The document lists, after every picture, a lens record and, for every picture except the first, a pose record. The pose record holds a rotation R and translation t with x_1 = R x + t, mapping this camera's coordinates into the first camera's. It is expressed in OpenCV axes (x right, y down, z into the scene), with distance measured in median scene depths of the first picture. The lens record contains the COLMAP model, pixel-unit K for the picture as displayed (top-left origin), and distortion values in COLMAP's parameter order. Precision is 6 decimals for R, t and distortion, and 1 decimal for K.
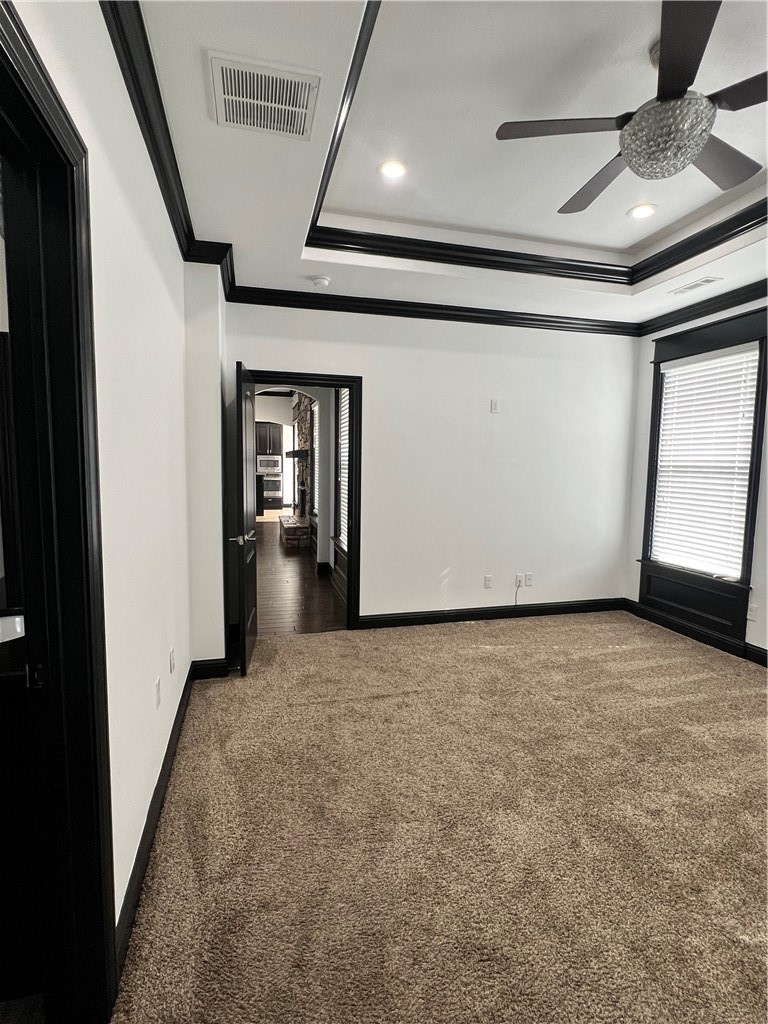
lens RADIAL K [[509.6, 0, 384.3], [0, 509.6, 511.4], [0, 0, 1]] dist [-0.003393, -0.000261]
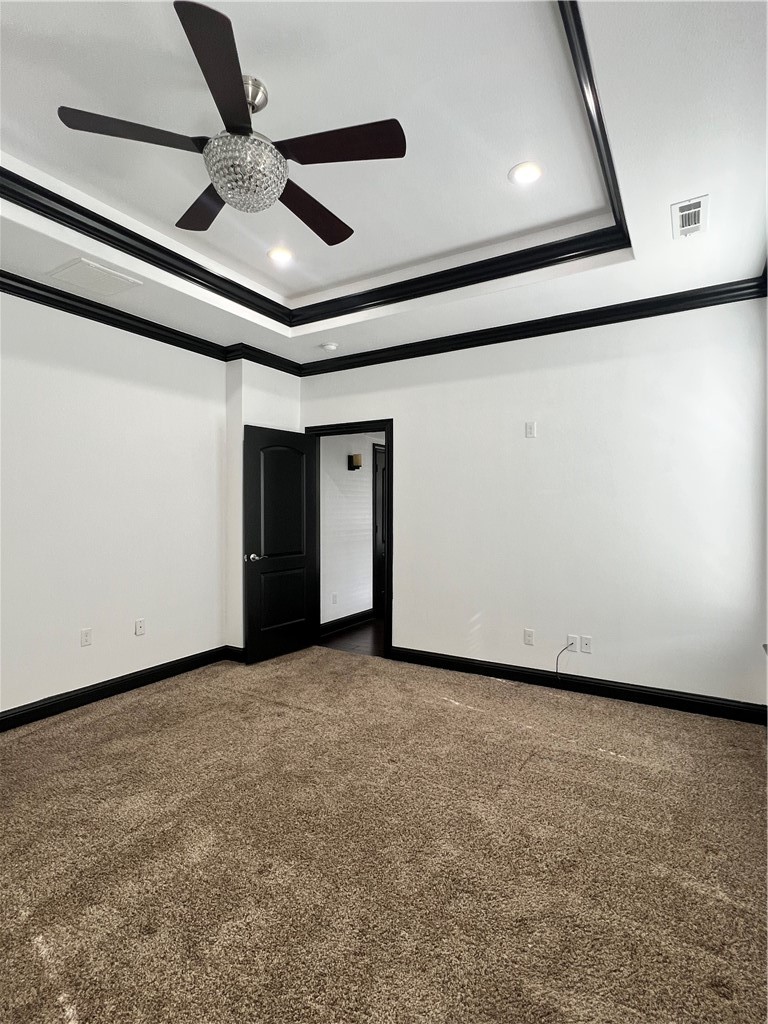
lens RADIAL K [[509.6, 0, 383.7], [0, 509.6, 510.3], [0, 0, 1]] dist [-0.003393, -0.000261]
pose [[0.698214, -0.006130, -0.715863, 0.748547], [-0.059164, 0.996048, -0.066235, 0.000163], [0.713440, 0.088599, 0.695092, 0.270470]]
